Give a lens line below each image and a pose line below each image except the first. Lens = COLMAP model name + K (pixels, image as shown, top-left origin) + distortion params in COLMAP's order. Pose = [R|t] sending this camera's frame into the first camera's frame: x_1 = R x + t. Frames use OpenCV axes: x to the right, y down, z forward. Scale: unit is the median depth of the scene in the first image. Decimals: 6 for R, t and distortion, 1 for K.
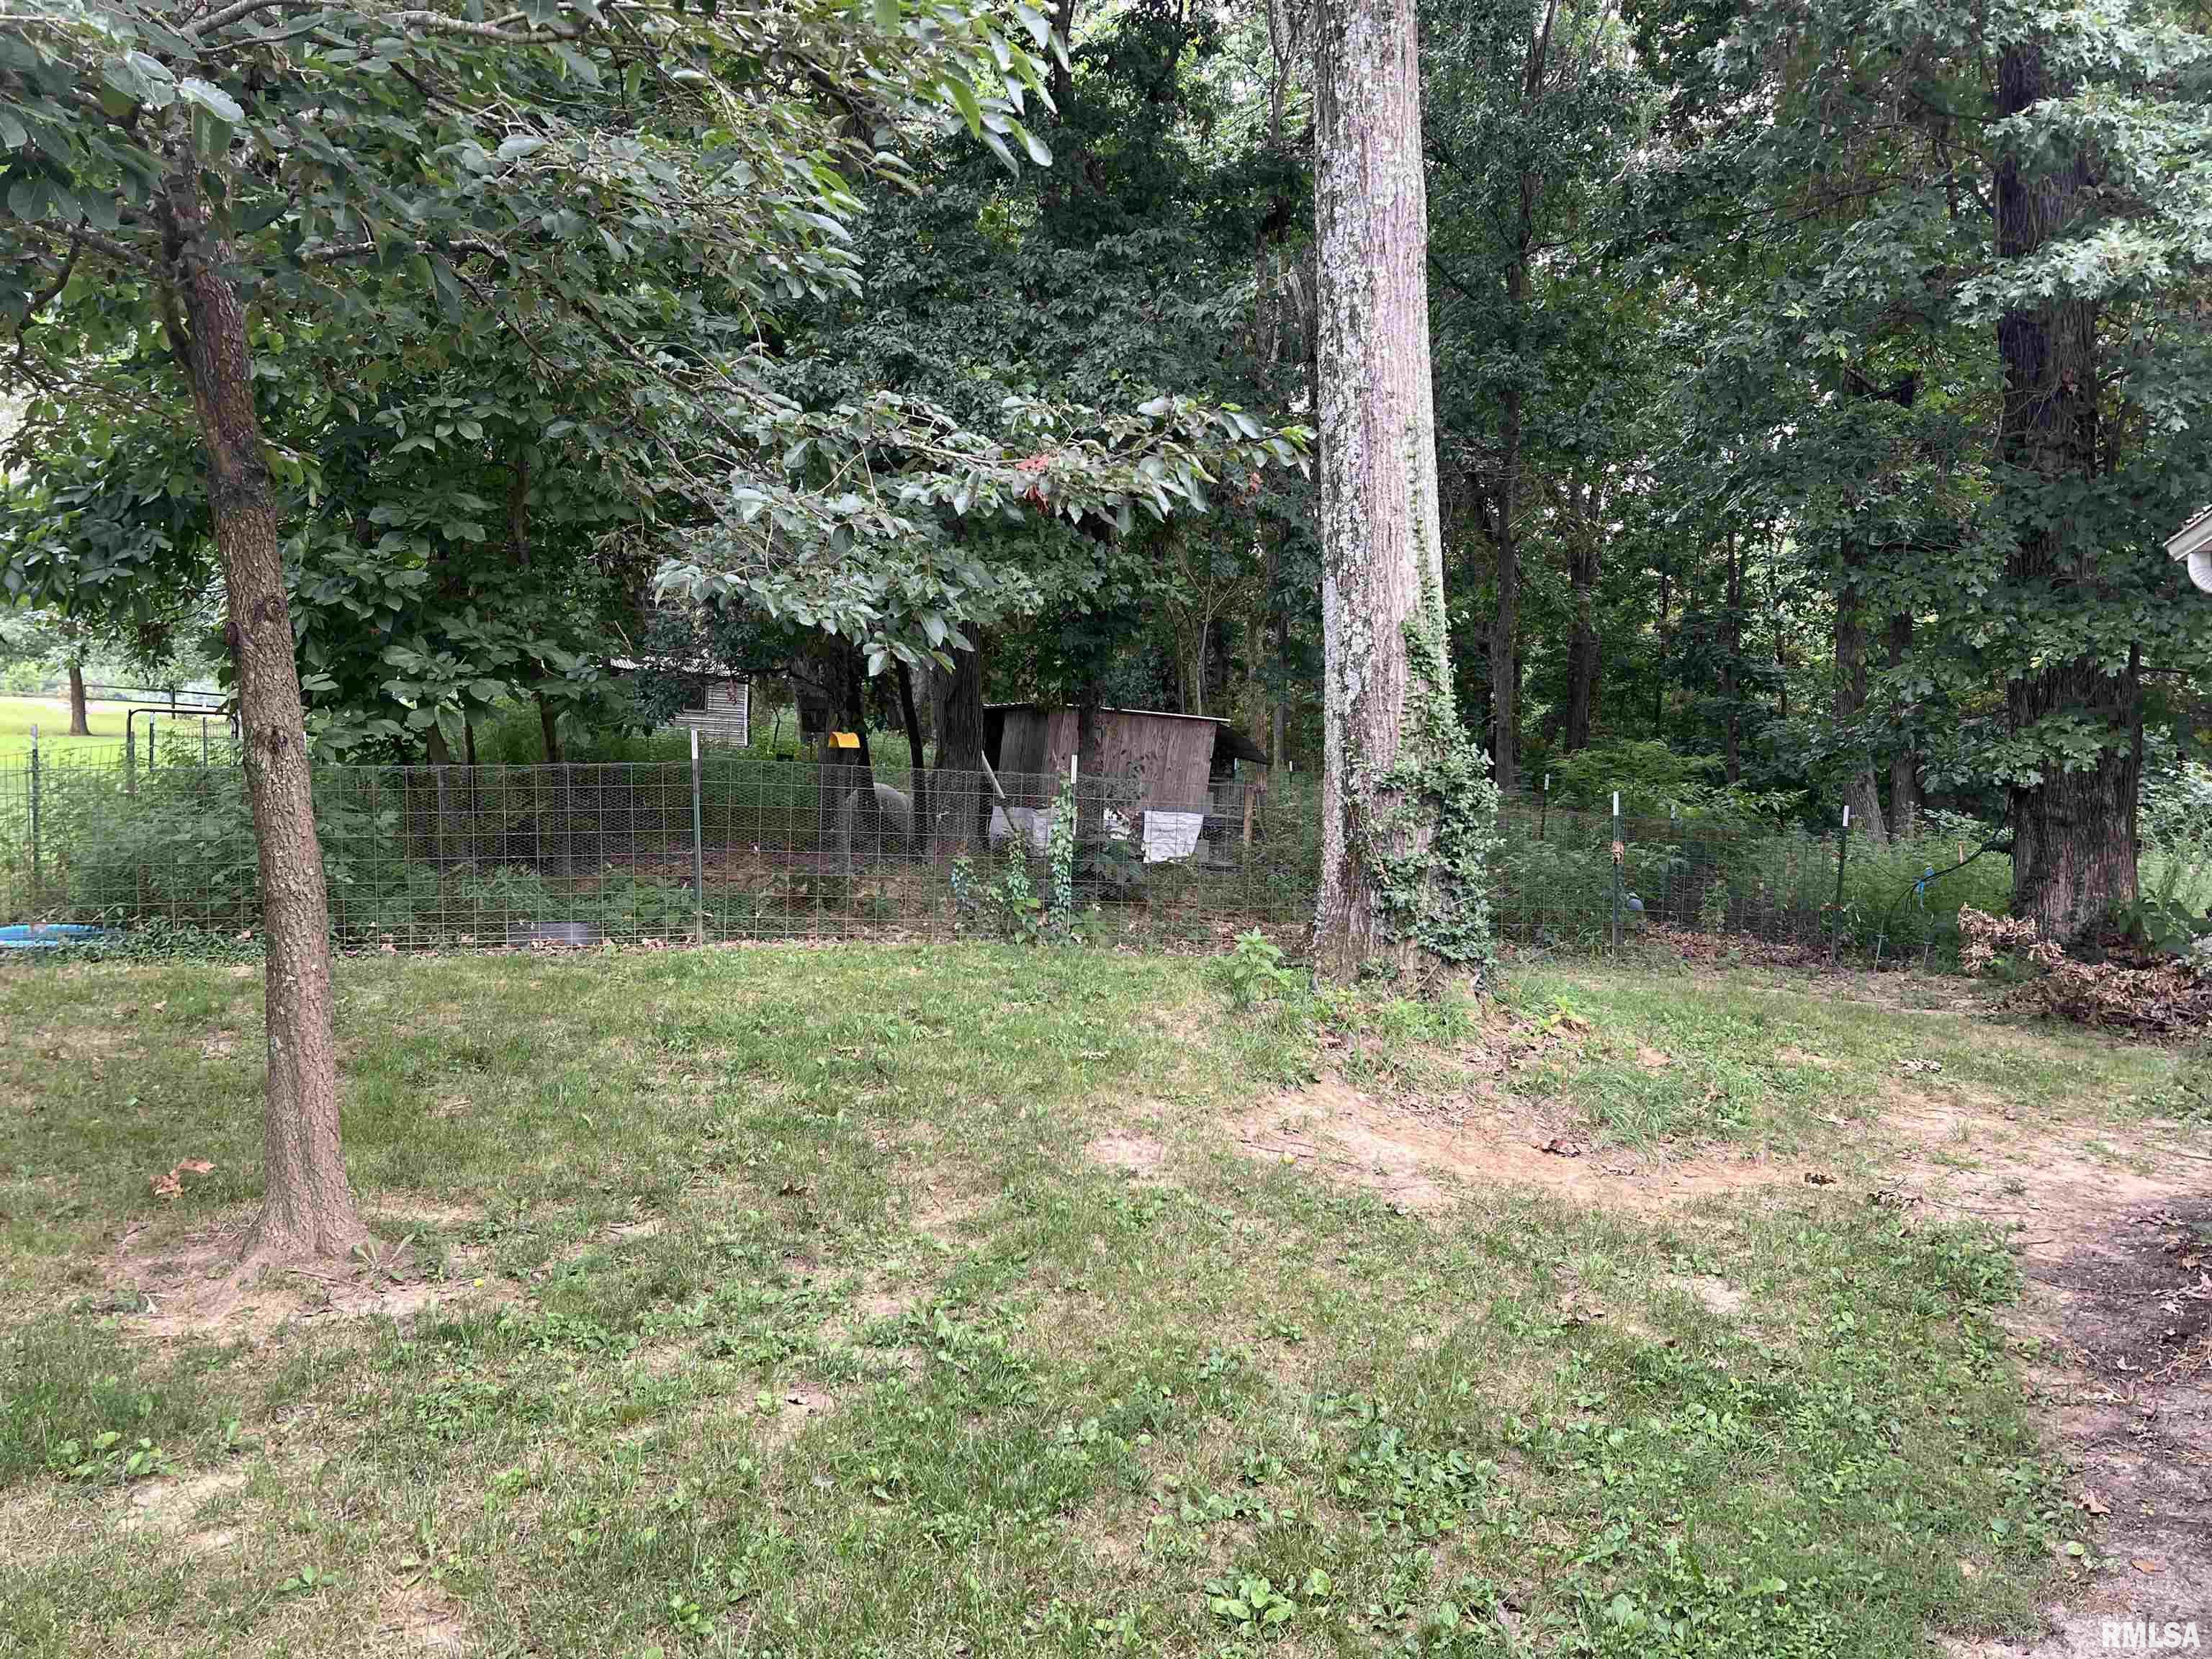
lens RADIAL K [[1673.2, 0, 1114.7], [0, 1673.2, 821.9], [0, 0, 1]] dist [0.070421, -0.077261]
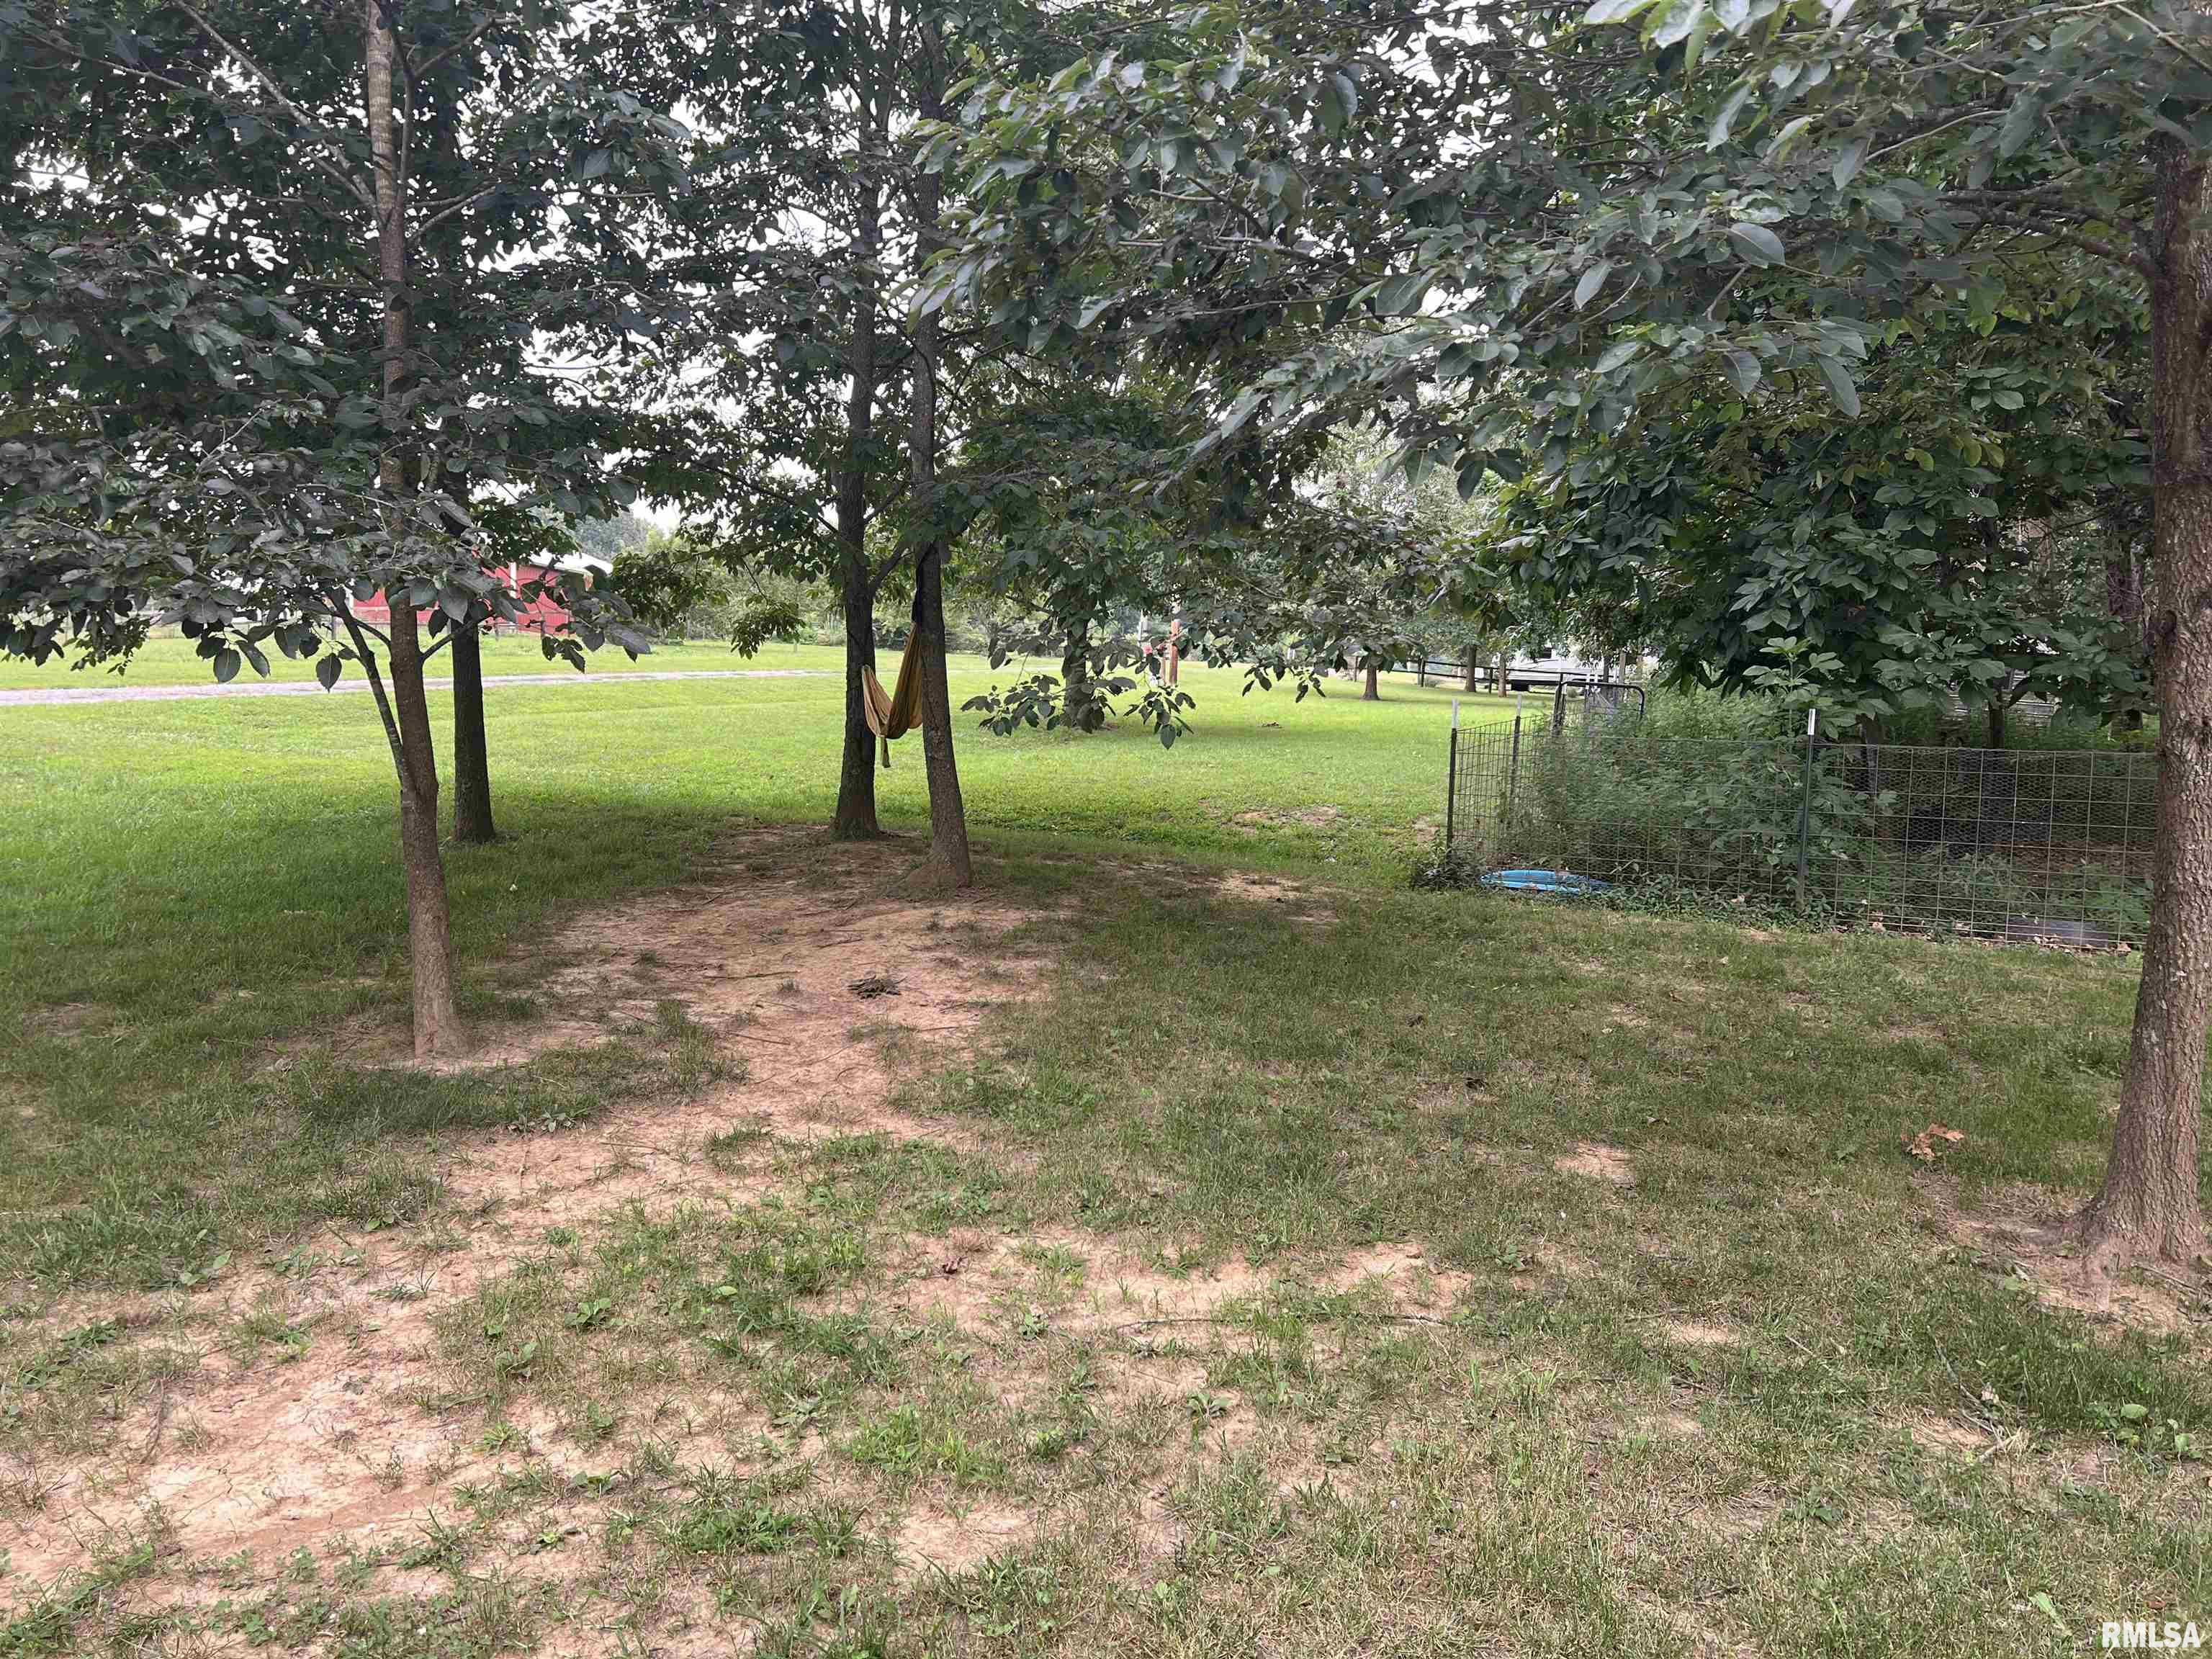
lens RADIAL K [[1673.2, 0, 1114.7], [0, 1673.2, 821.9], [0, 0, 1]] dist [0.070421, -0.077261]
pose [[0.785018, 0.073469, -0.615101, -0.168508], [-0.063625, 0.997253, 0.037913, 0.003030], [0.616197, 0.009373, 0.787536, -0.069544]]
